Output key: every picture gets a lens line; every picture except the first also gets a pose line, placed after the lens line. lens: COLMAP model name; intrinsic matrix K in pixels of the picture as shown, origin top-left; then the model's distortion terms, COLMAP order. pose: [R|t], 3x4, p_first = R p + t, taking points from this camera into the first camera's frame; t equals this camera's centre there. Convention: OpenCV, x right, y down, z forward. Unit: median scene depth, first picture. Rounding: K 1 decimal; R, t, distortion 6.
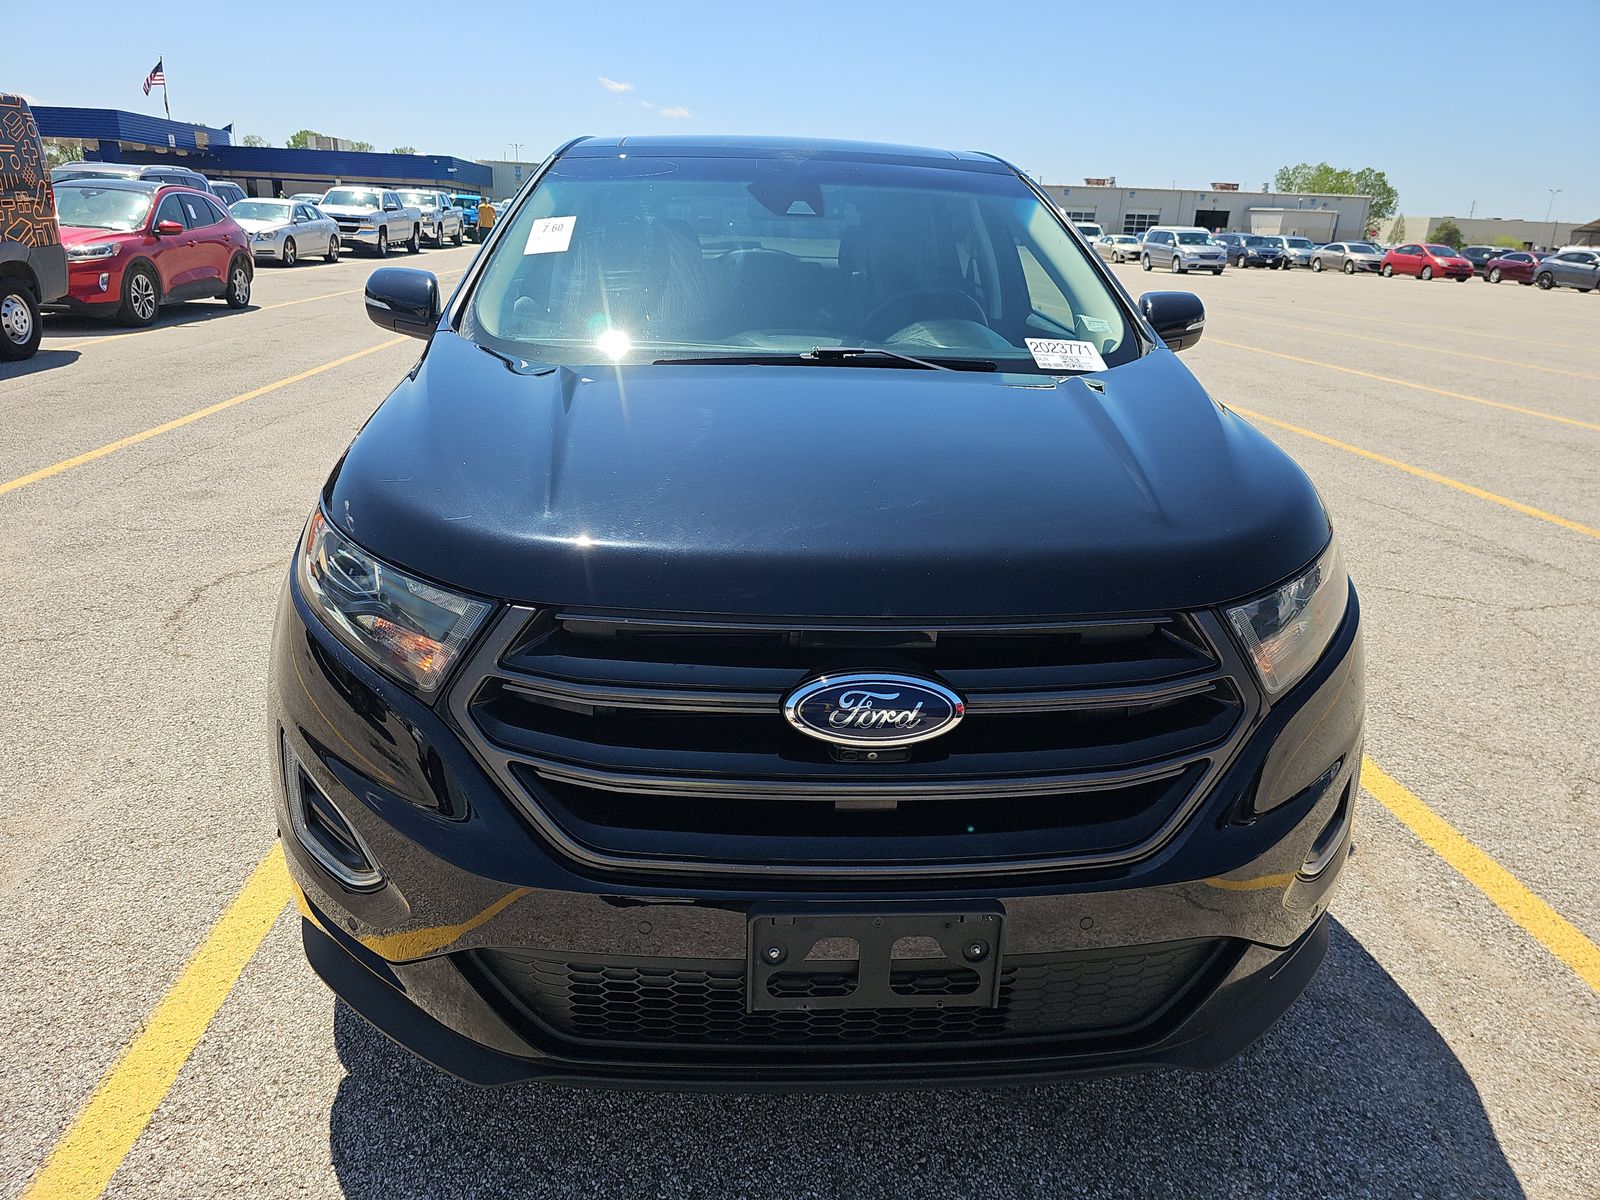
lens RADIAL K [[1091.0, 0, 800.1], [0, 1091.0, 594.6], [0, 0, 1]] dist [0.031798, -0.032855]
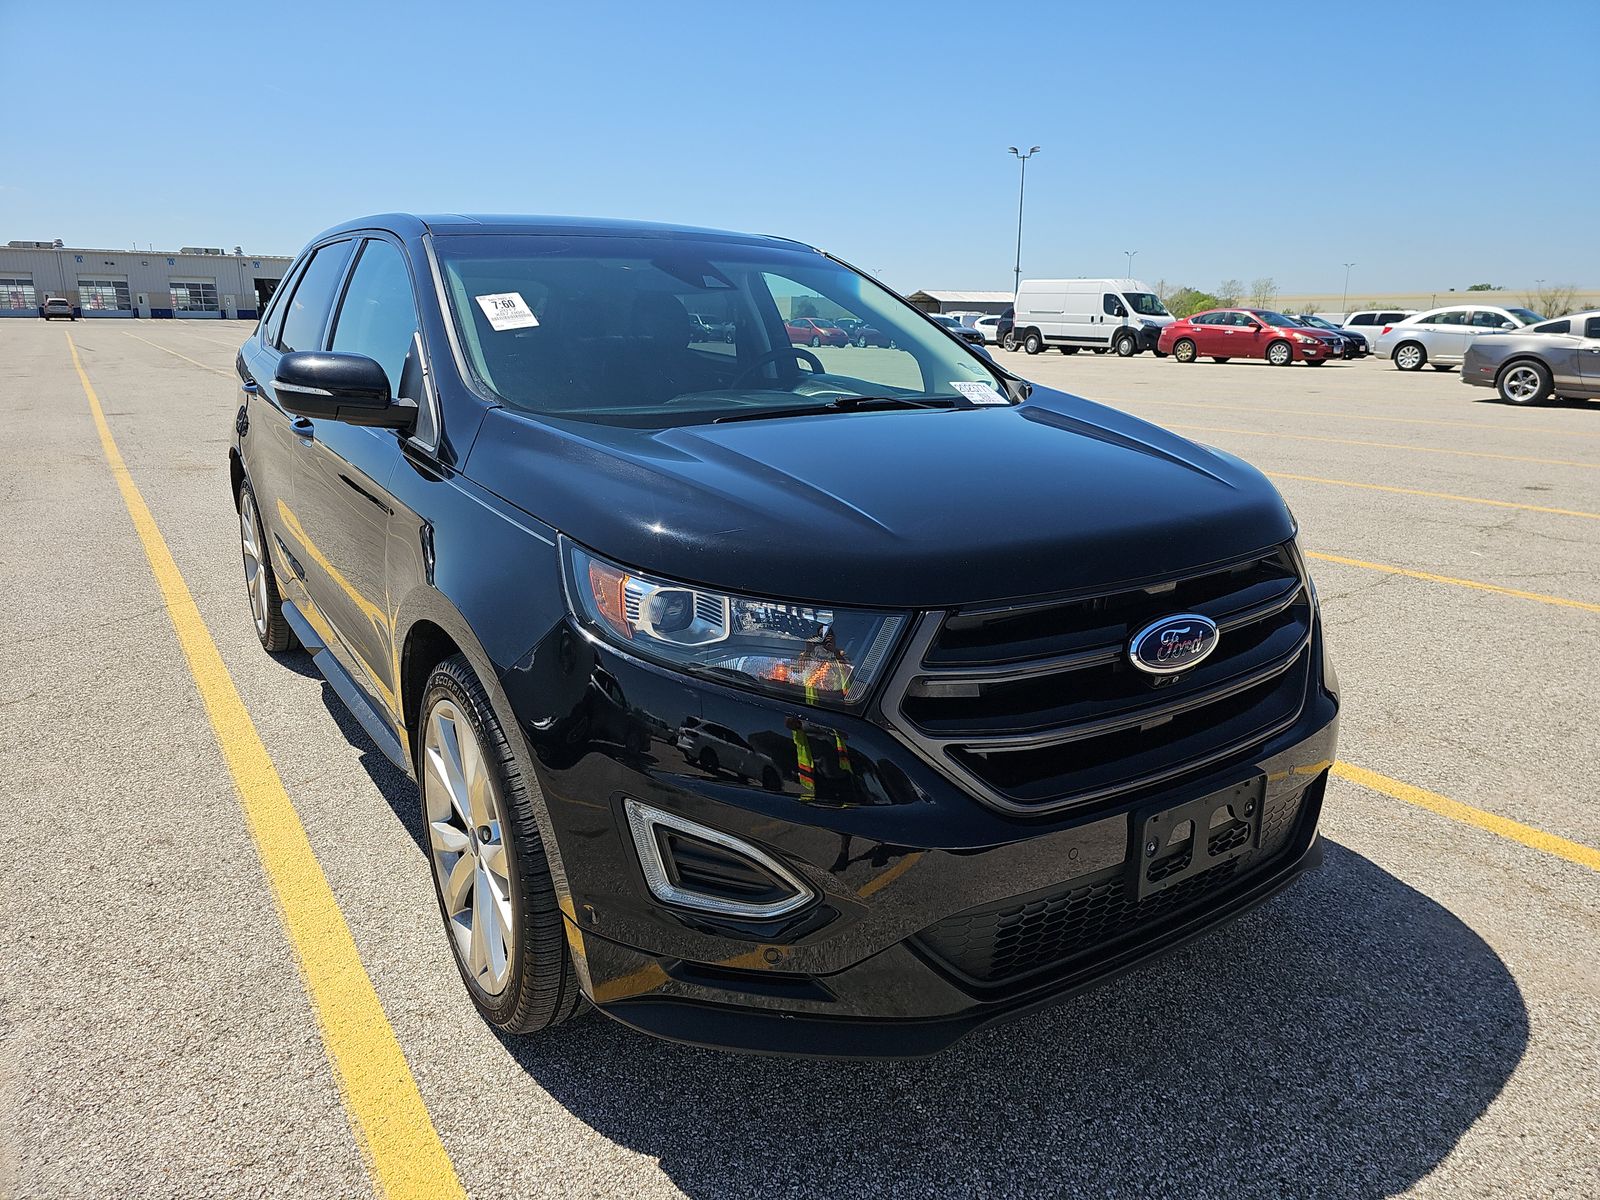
lens RADIAL K [[1091.0, 0, 825.9], [0, 1091.0, 588.3], [0, 0, 1]] dist [0.031798, -0.032855]
pose [[0.852349, -0.149248, 0.501224, -0.901392], [0.185953, 0.982272, -0.023731, -0.006288], [-0.488797, 0.113431, 0.864992, 0.049569]]
